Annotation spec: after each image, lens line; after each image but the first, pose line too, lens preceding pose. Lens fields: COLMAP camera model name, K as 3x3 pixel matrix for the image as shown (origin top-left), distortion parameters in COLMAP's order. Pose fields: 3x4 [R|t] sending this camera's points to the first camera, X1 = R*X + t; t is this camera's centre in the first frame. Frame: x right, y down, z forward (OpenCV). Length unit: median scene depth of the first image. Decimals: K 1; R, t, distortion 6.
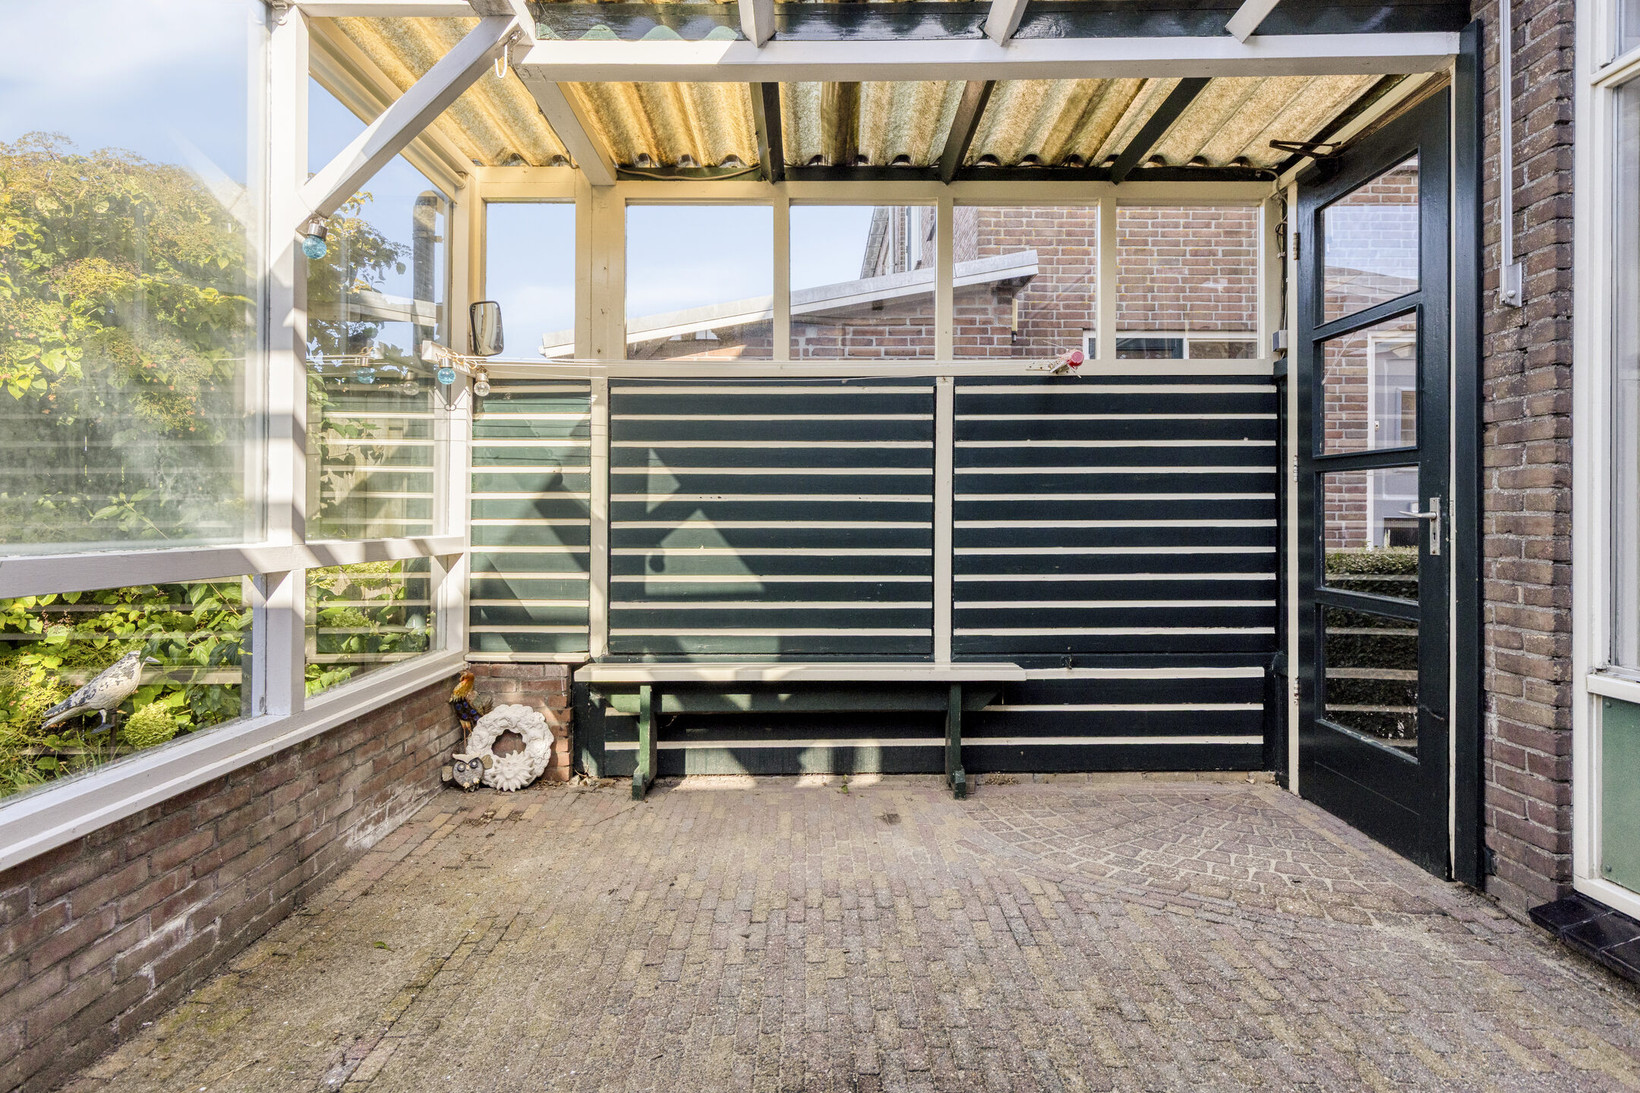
lens RADIAL K [[926.0, 0, 824.4], [0, 926.0, 511.3], [0, 0, 1]] dist [-0.001976, 0.001444]
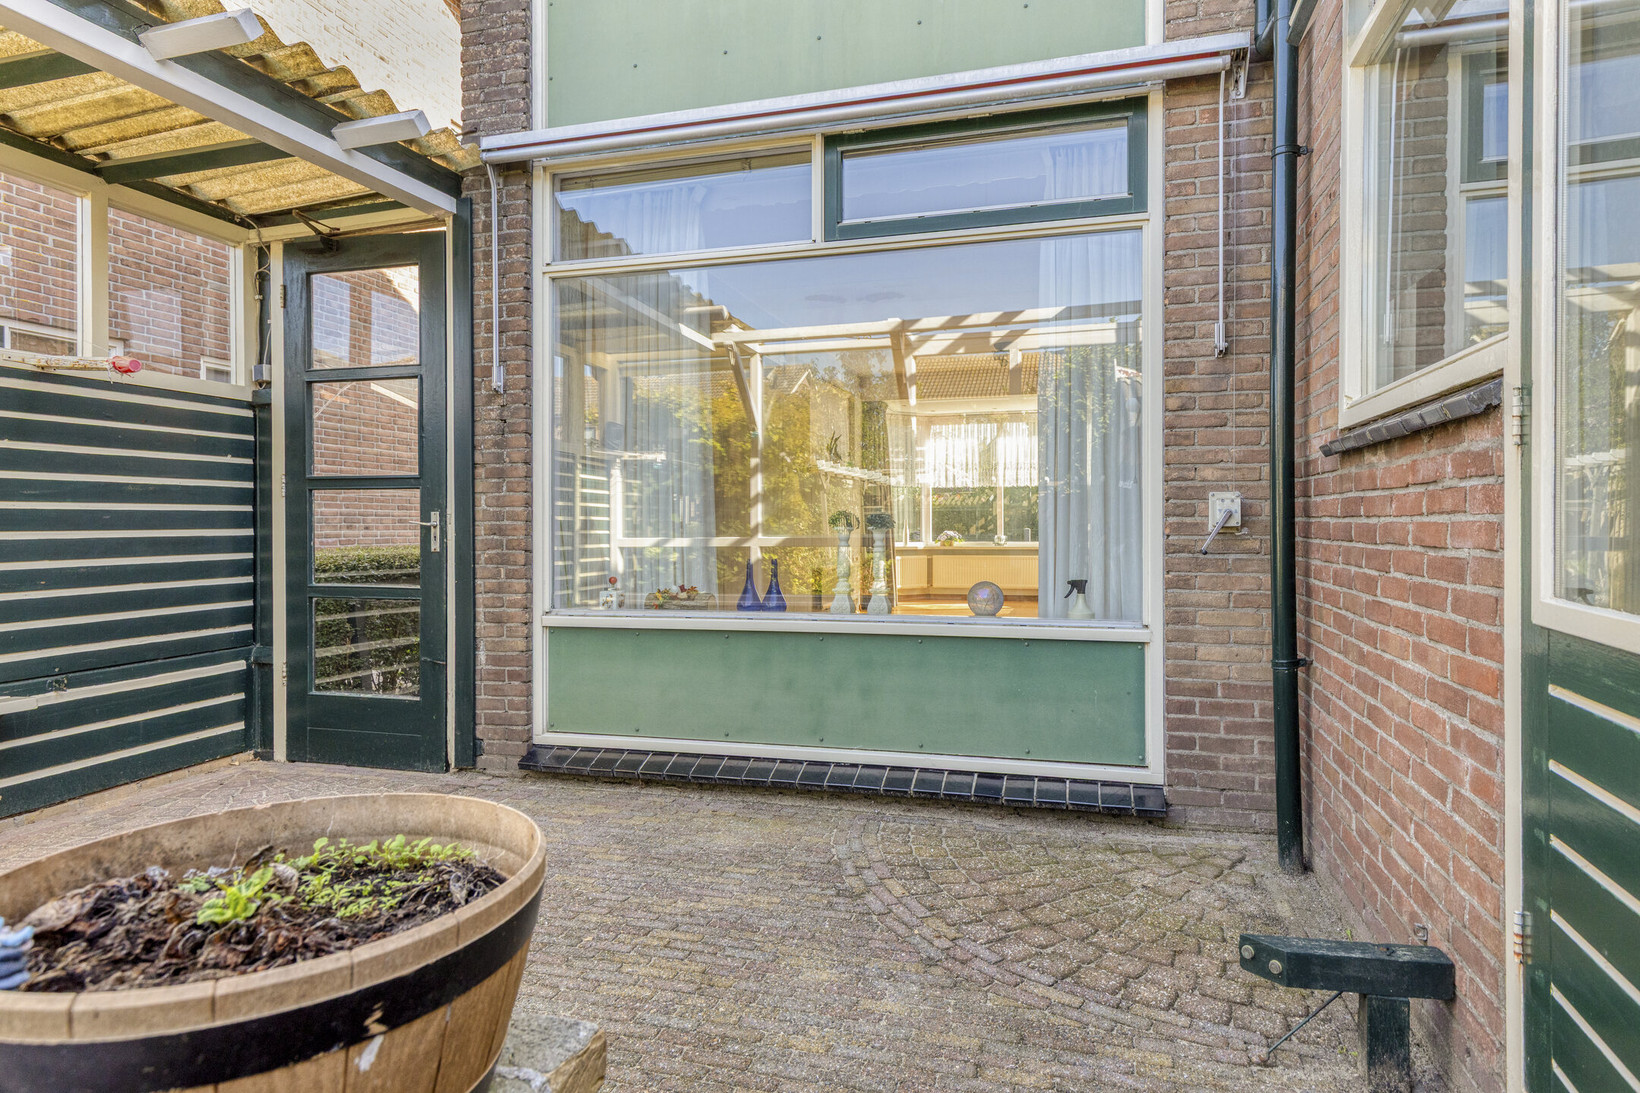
lens RADIAL K [[926.0, 0, 817.2], [0, 926.0, 544.9], [0, 0, 1]] dist [-0.001976, 0.001444]
pose [[0.292492, -0.022155, 0.956011, -0.552208], [0.001756, 0.999742, 0.022631, 0.005072], [-0.956266, -0.004940, 0.292455, 0.006793]]
